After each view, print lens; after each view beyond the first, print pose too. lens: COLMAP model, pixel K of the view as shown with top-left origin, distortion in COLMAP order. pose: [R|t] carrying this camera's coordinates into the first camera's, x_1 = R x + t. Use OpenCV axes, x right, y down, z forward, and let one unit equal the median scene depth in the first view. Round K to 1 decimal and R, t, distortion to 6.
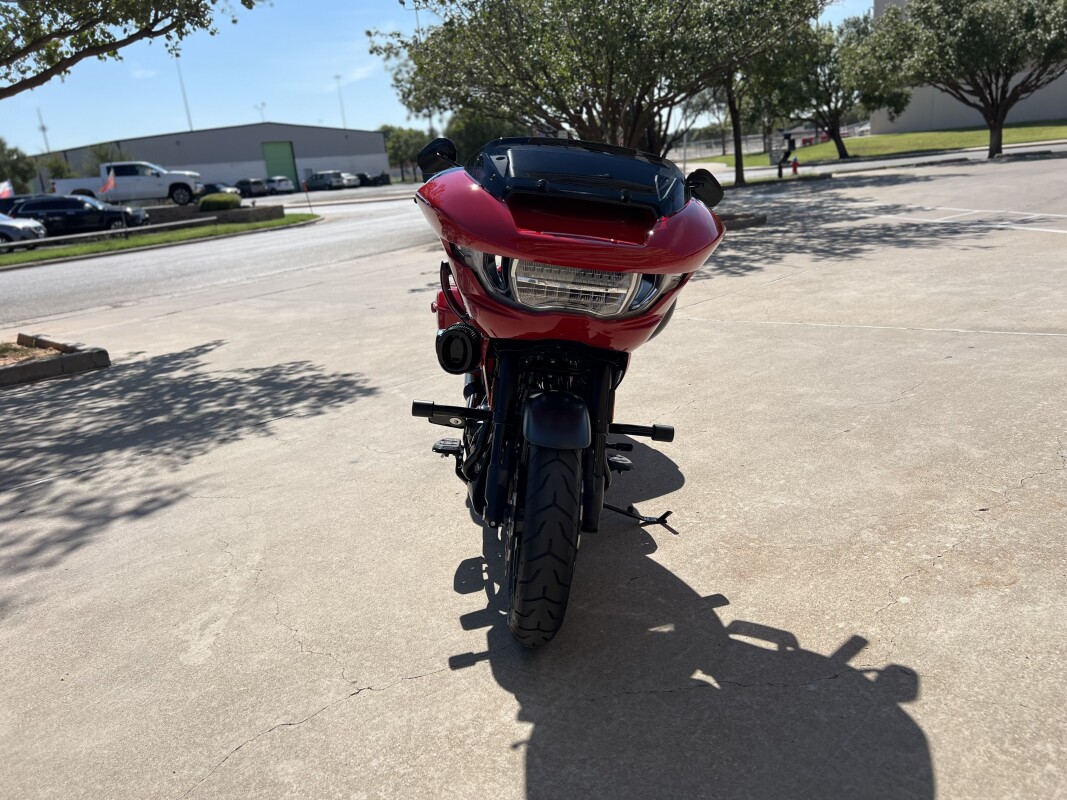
lens RADIAL K [[808.5, 0, 537.4], [0, 808.5, 391.6], [0, 0, 1]] dist [0.044961, -0.045027]
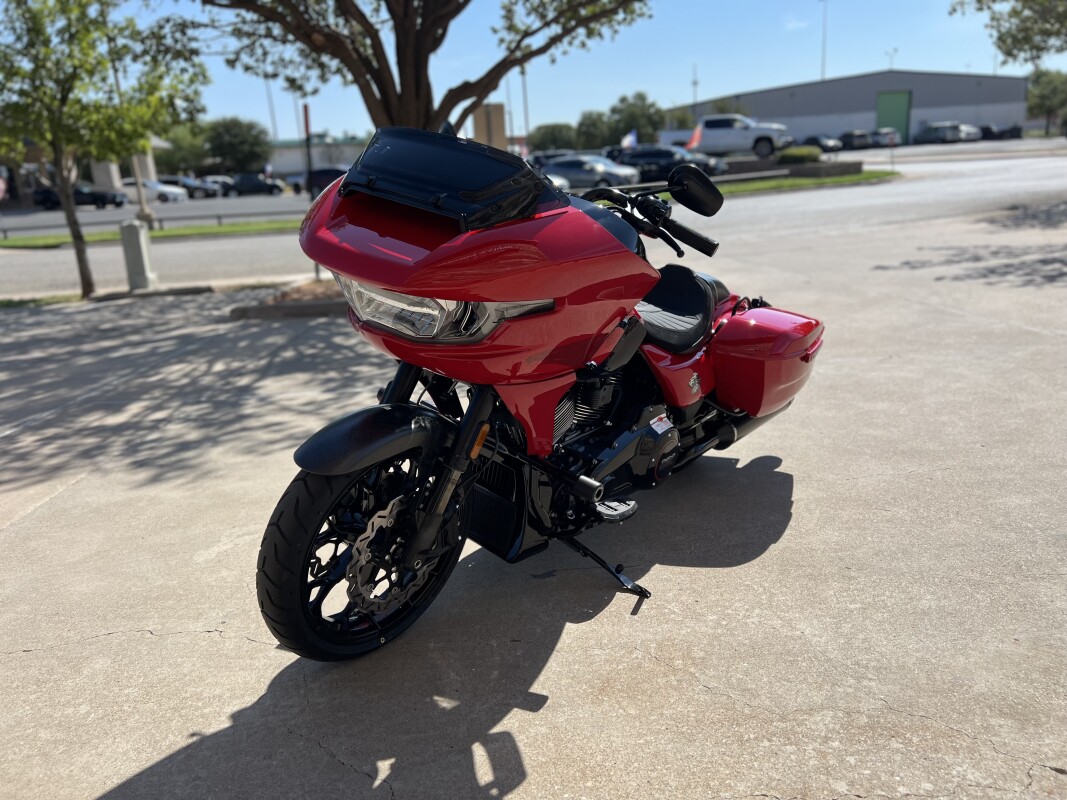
lens RADIAL K [[808.5, 0, 538.4], [0, 808.5, 394.2], [0, 0, 1]] dist [0.044961, -0.045027]
pose [[0.762056, 0.213487, -0.611305, 0.049559], [-0.177664, 0.976791, 0.119649, -0.010949], [0.622660, 0.017428, 0.782298, 0.026654]]
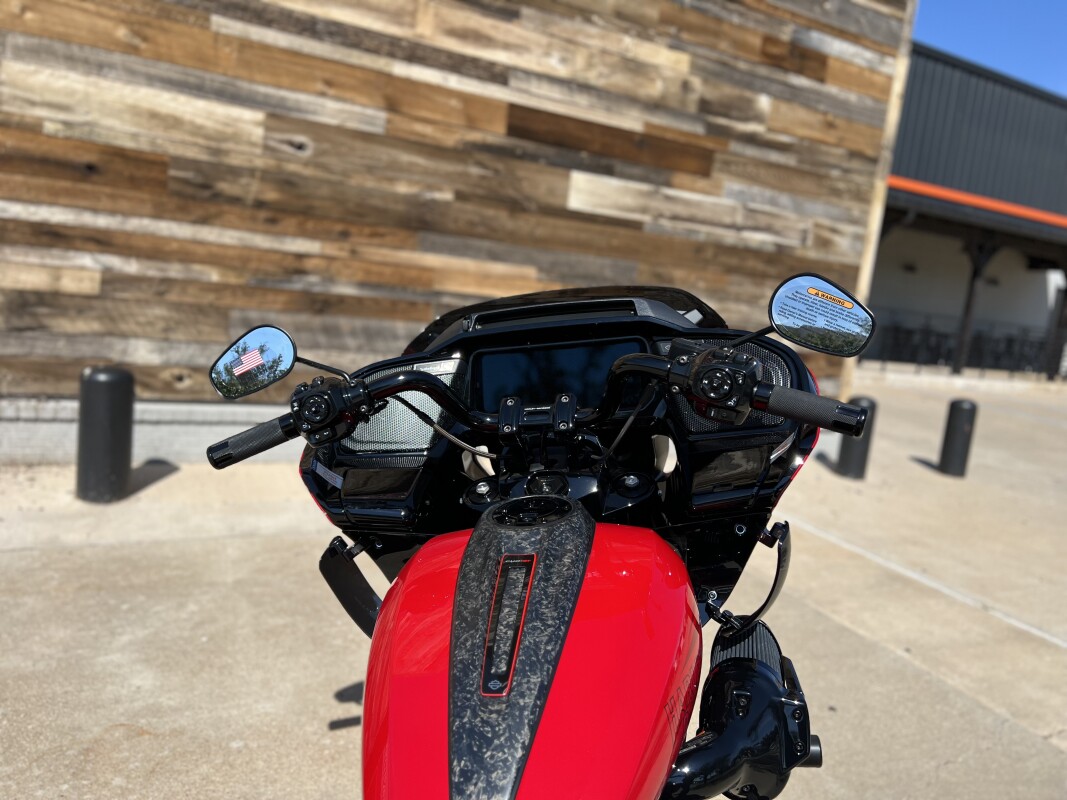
lens RADIAL K [[808.5, 0, 534.9], [0, 808.5, 402.0], [0, 0, 1]] dist [0.044961, -0.045027]
pose [[-0.973672, -0.052041, 0.221935, -0.006111], [0.038262, 0.922468, 0.384174, -0.034043], [-0.224721, 0.382551, -0.896189, 0.117400]]
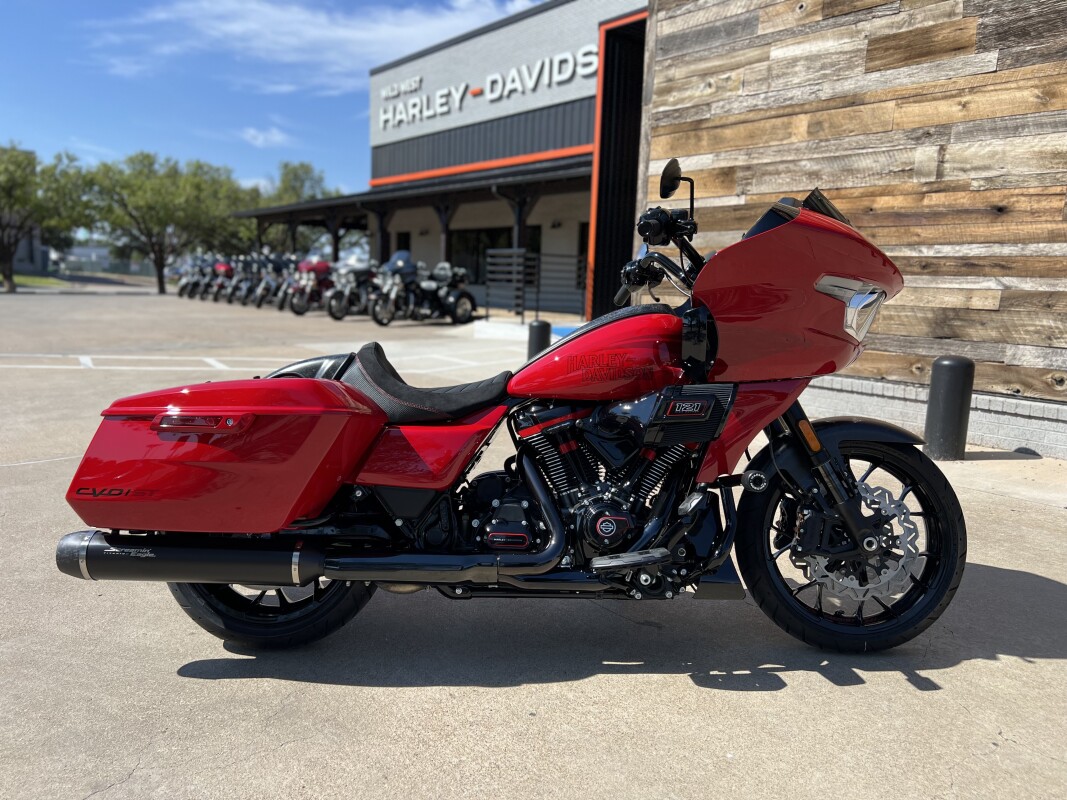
lens RADIAL K [[808.5, 0, 539.6], [0, 808.5, 400.7], [0, 0, 1]] dist [0.044961, -0.045027]
pose [[0.042494, -0.048785, 0.997905, -0.077439], [0.229618, 0.972548, 0.037768, -0.011070], [-0.972353, 0.227532, 0.052529, 0.093058]]
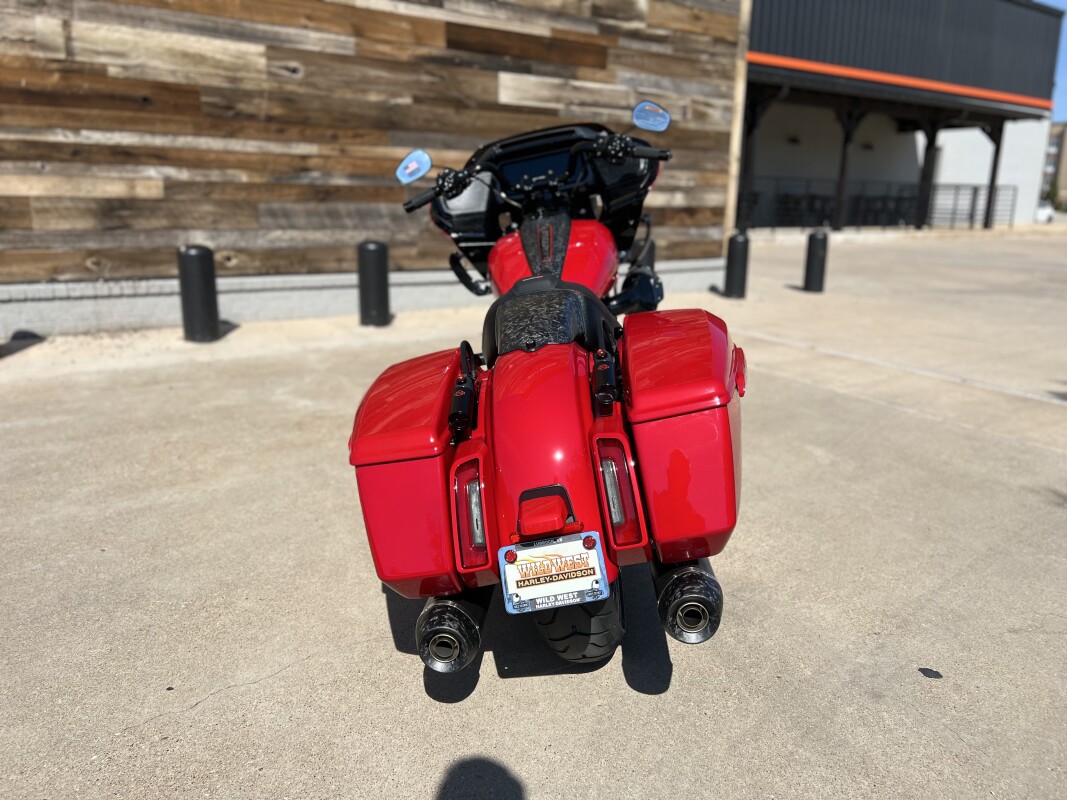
lens RADIAL K [[808.5, 0, 536.1], [0, 808.5, 399.9], [0, 0, 1]] dist [0.044961, -0.045027]
pose [[-0.990306, 0.043285, 0.131987, -0.008025], [0.102294, 0.870081, 0.482177, -0.040837], [-0.093968, 0.491004, -0.866074, 0.175348]]
